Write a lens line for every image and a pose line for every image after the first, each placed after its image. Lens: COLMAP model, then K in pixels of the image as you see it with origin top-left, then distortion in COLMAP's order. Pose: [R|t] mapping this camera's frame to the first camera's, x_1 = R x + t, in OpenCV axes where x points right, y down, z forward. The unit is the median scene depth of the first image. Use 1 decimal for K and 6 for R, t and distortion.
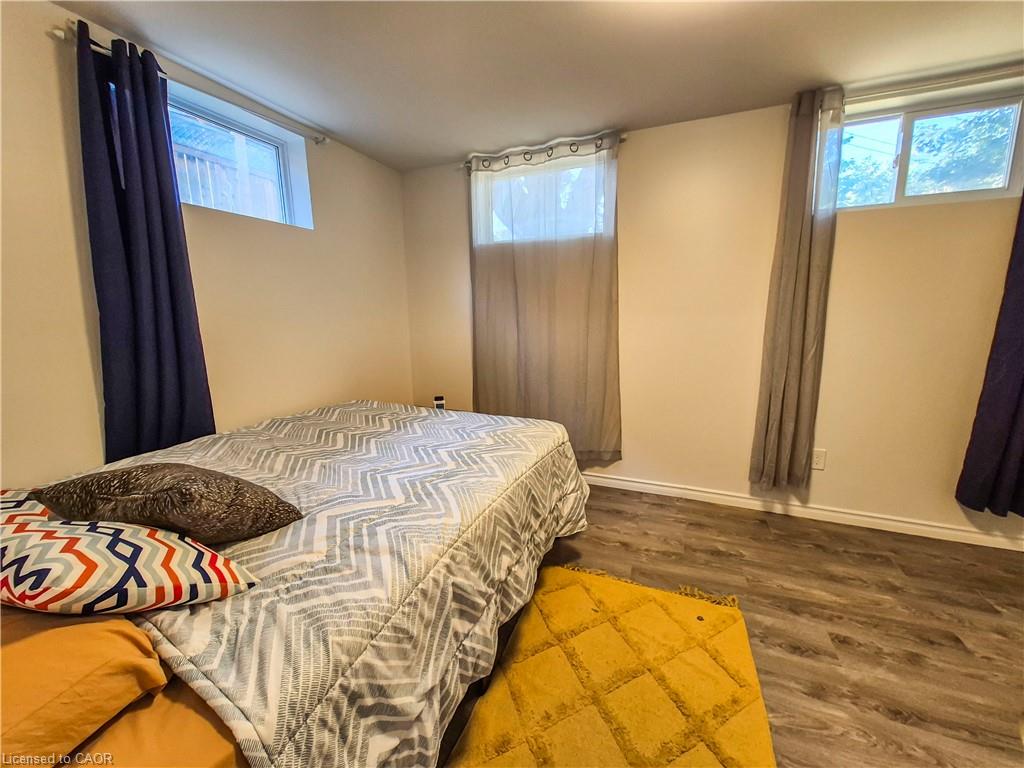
lens RADIAL K [[402.8, 0, 501.7], [0, 402.8, 384.3], [0, 0, 1]] dist [-0.000927, -0.000414]
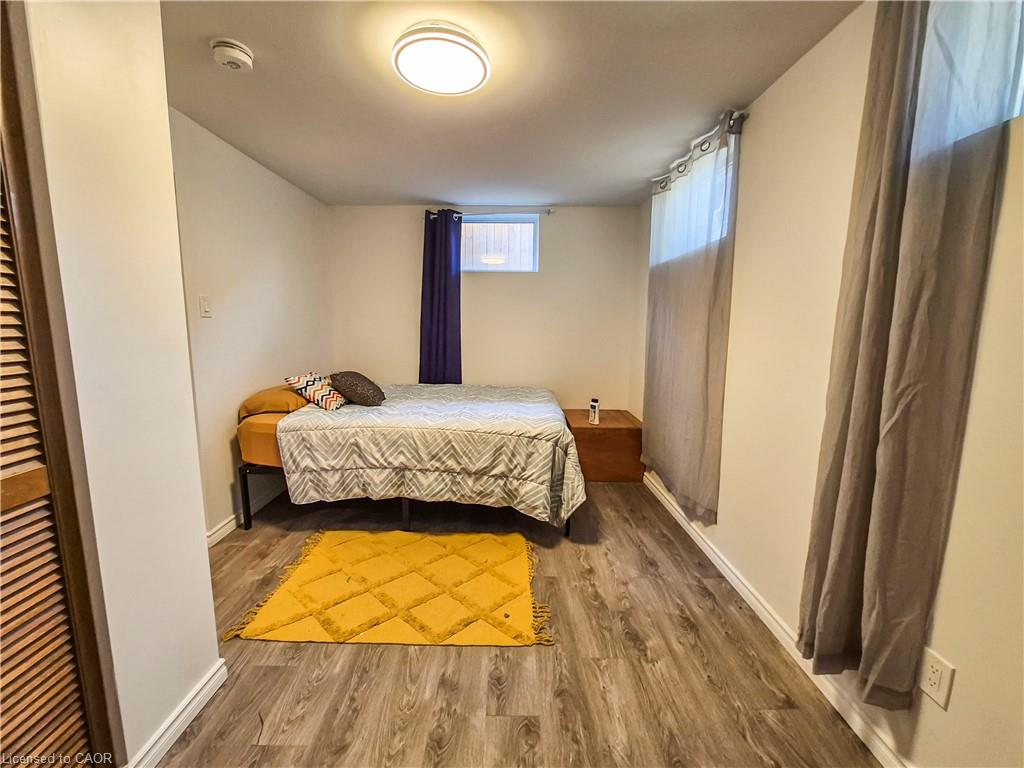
lens RADIAL K [[402.8, 0, 501.7], [0, 402.8, 384.3], [0, 0, 1]] dist [-0.000927, -0.000414]
pose [[0.374385, 0.157362, -0.913823, 1.179072], [-0.190468, 0.977532, 0.090299, -0.096249], [0.907501, 0.140248, 0.395946, 0.415218]]
